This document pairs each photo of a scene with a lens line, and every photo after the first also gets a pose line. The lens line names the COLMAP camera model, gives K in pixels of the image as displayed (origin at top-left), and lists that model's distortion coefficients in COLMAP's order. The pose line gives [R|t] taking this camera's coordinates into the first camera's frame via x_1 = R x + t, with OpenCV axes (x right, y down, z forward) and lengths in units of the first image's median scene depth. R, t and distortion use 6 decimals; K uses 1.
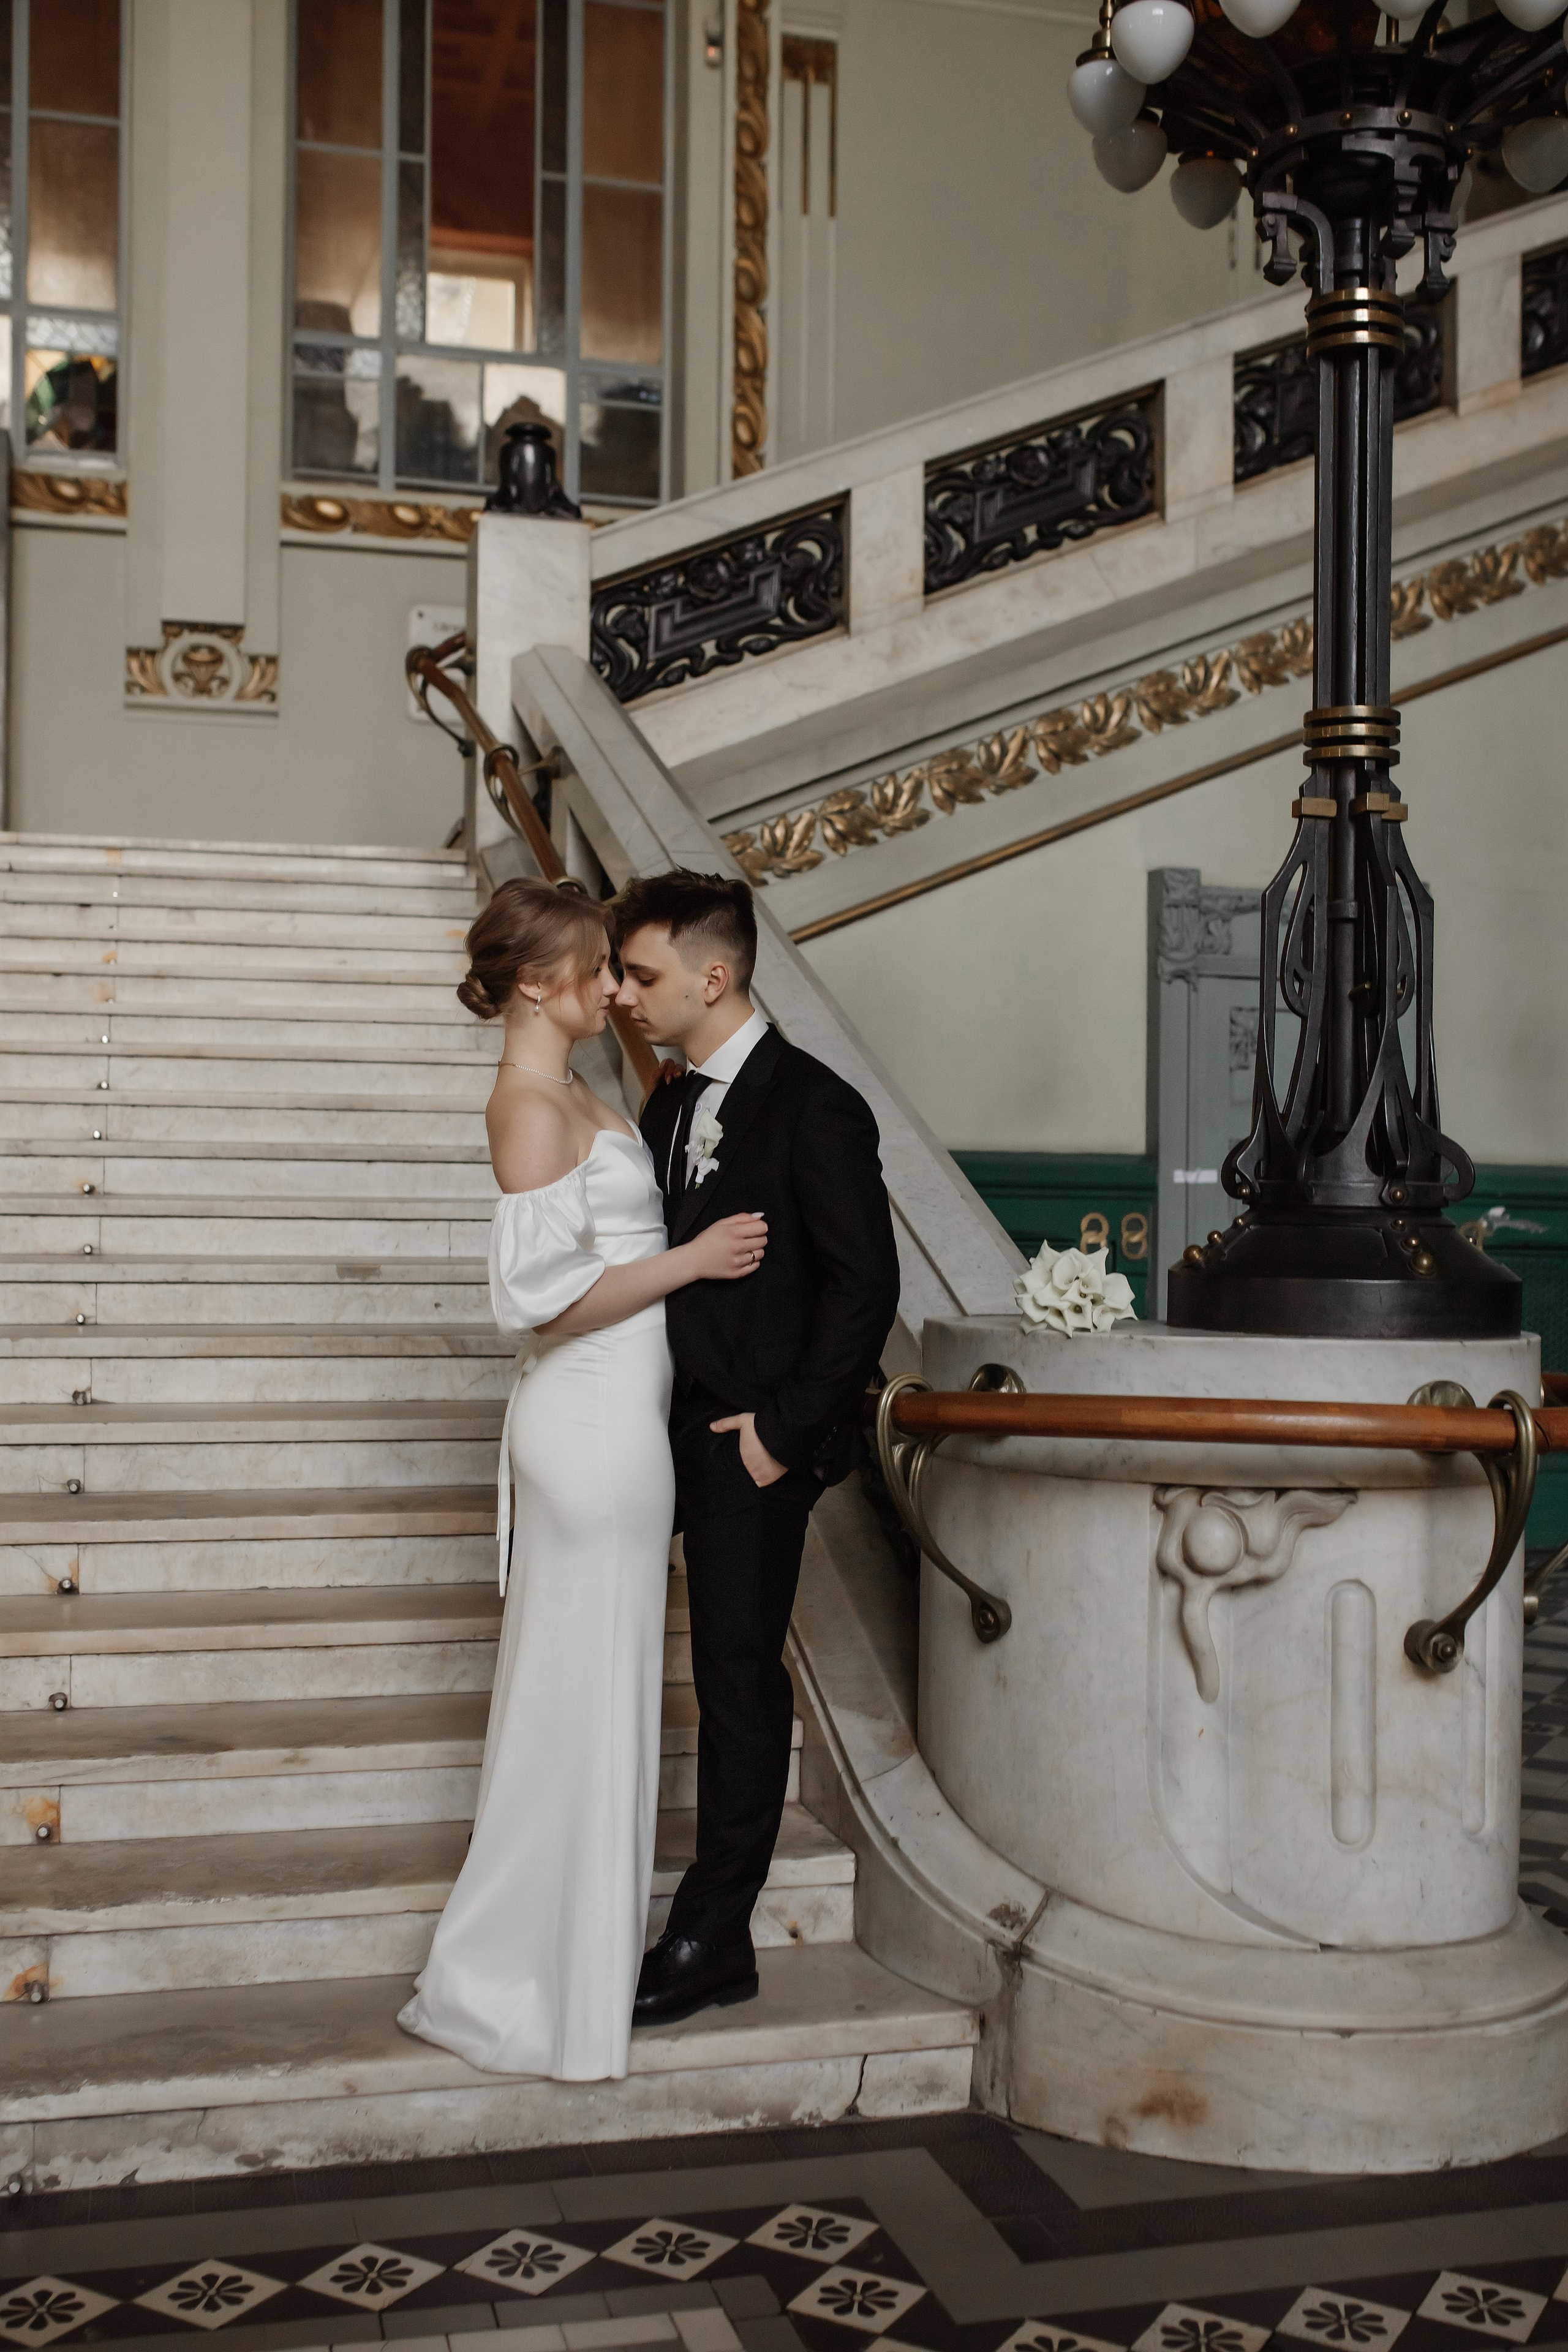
lens RADIAL K [[2330.8, 0, 813.2], [0, 2330.8, 1257.5], [0, 0, 1]] dist [-0.073058, 0.109448]
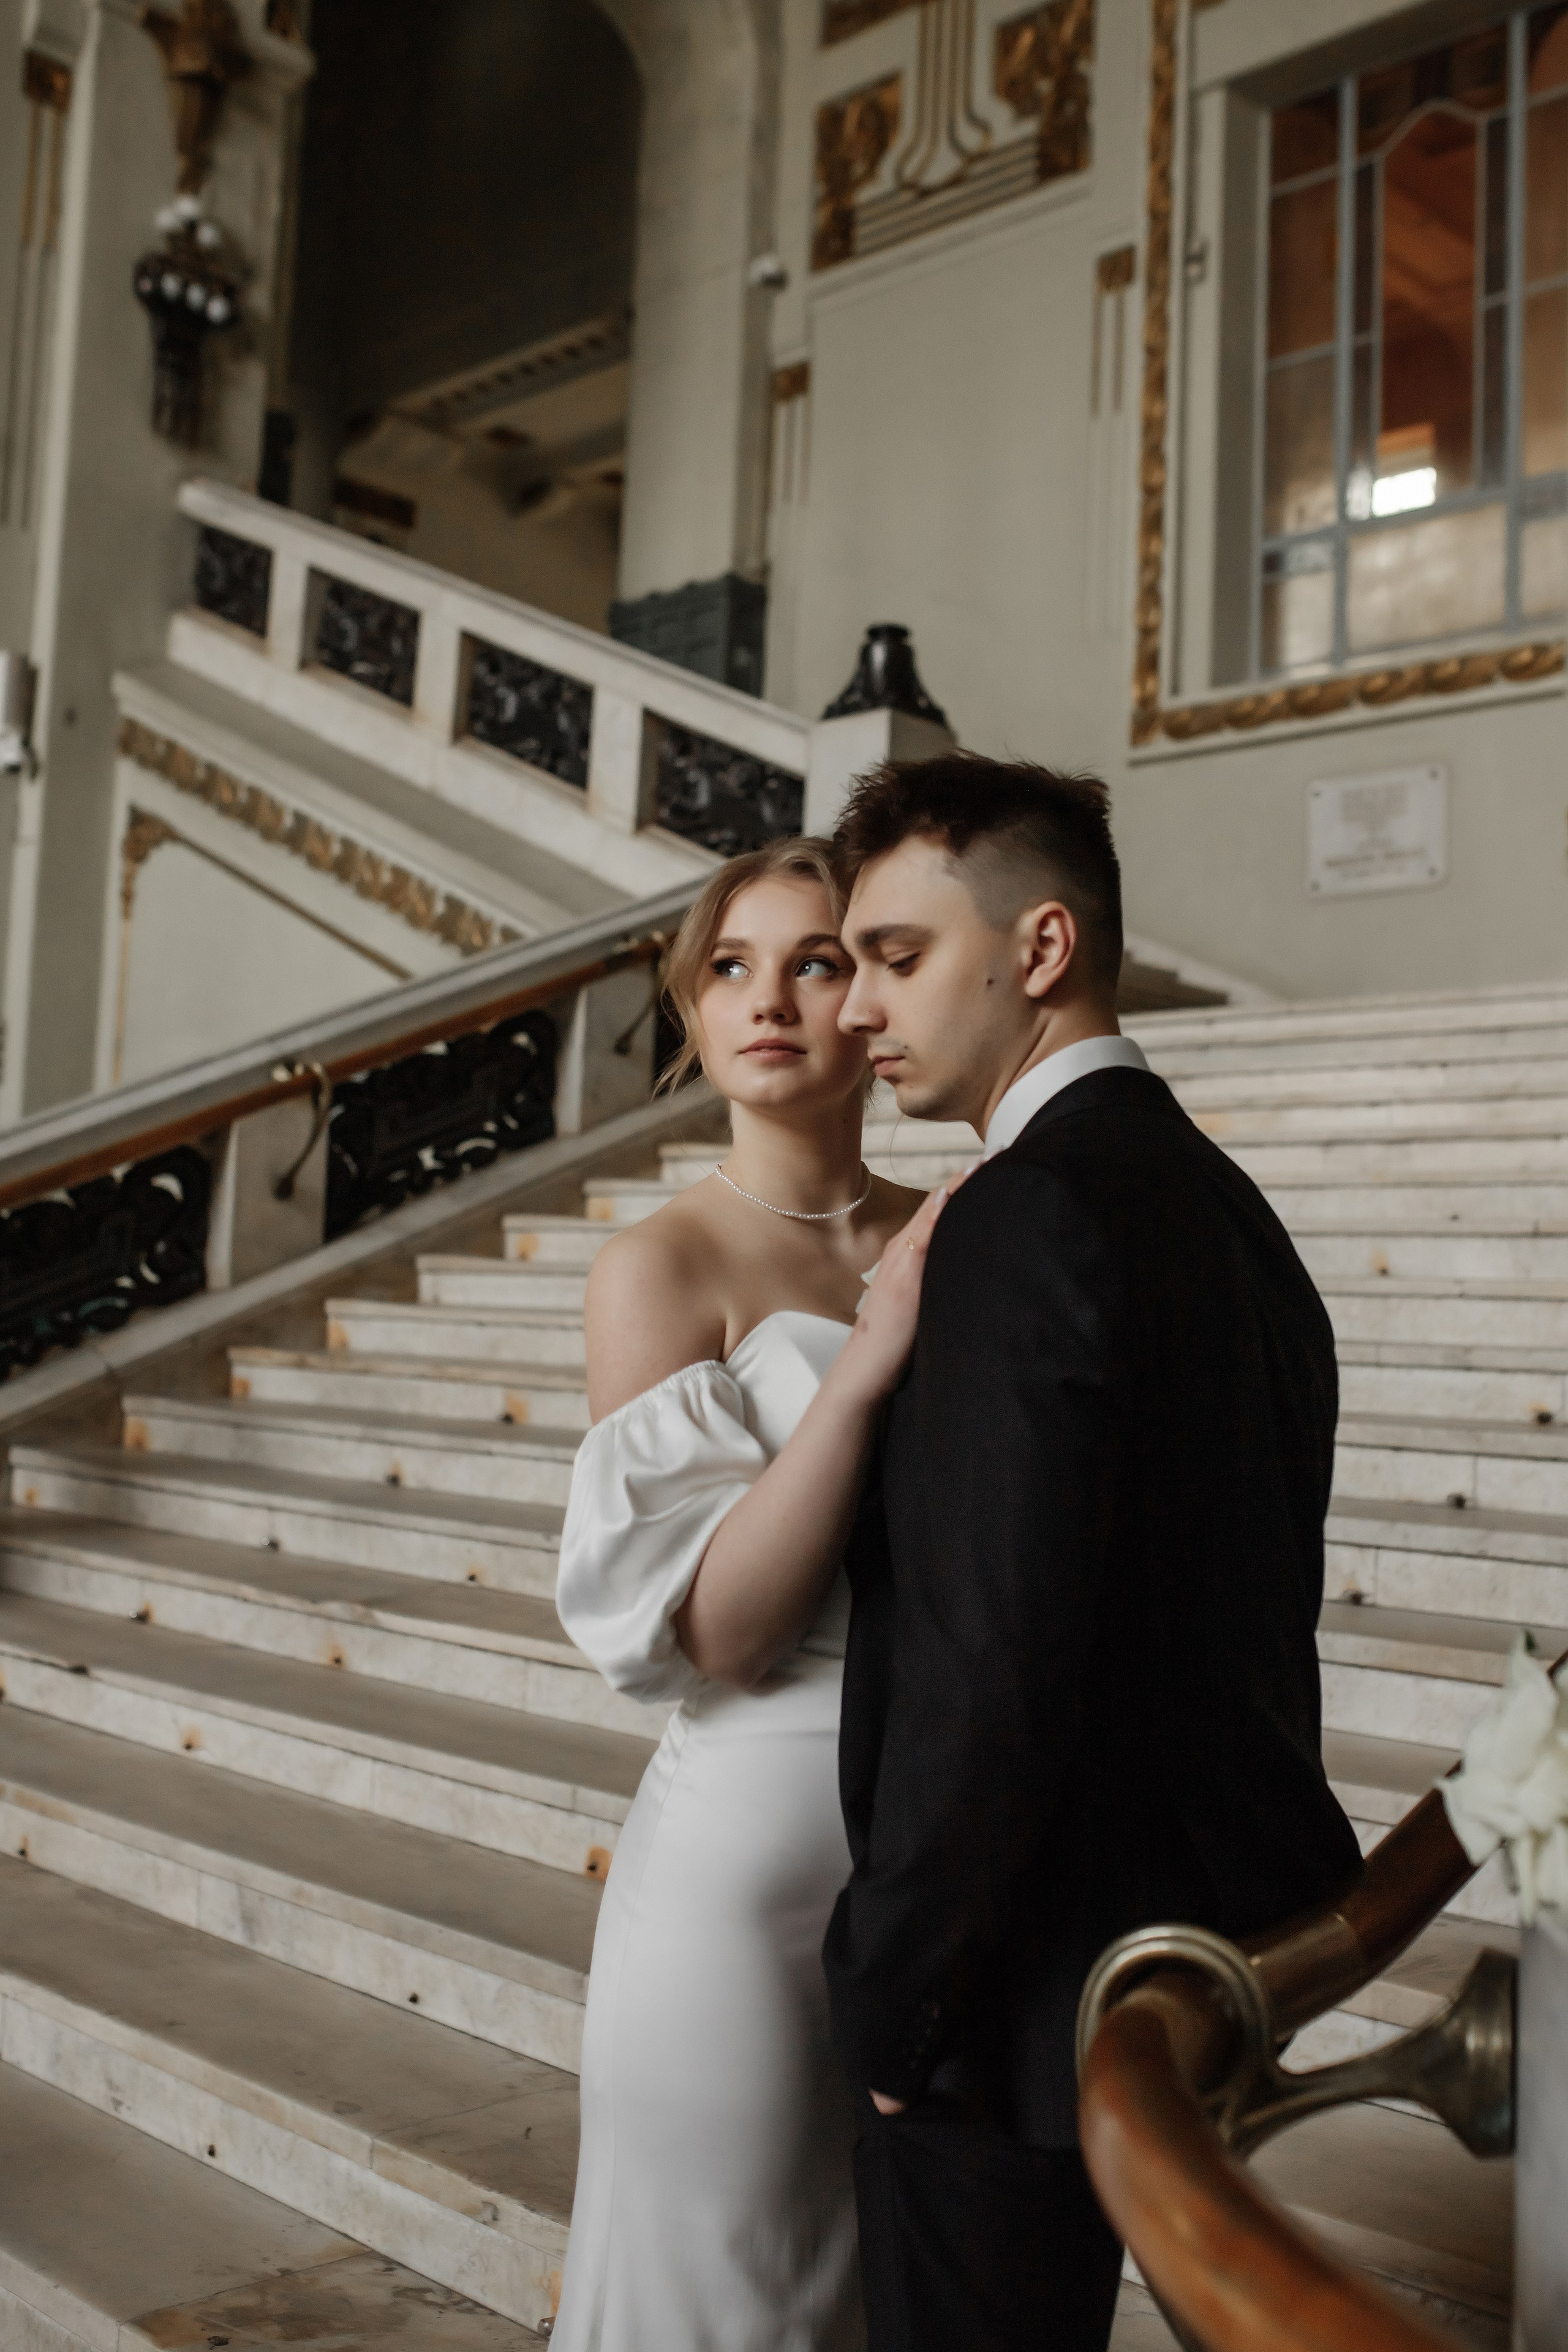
lens RADIAL K [[2397.3, 0, 793.0], [0, 2397.3, 1142.2], [0, 0, 1]] dist [-0.043148, 0.034833]
pose [[0.512937, -0.059352, -0.856372, 0.209690], [-0.064046, 0.992181, -0.107125, -0.020139], [0.856034, 0.109796, 0.505125, 0.416525]]
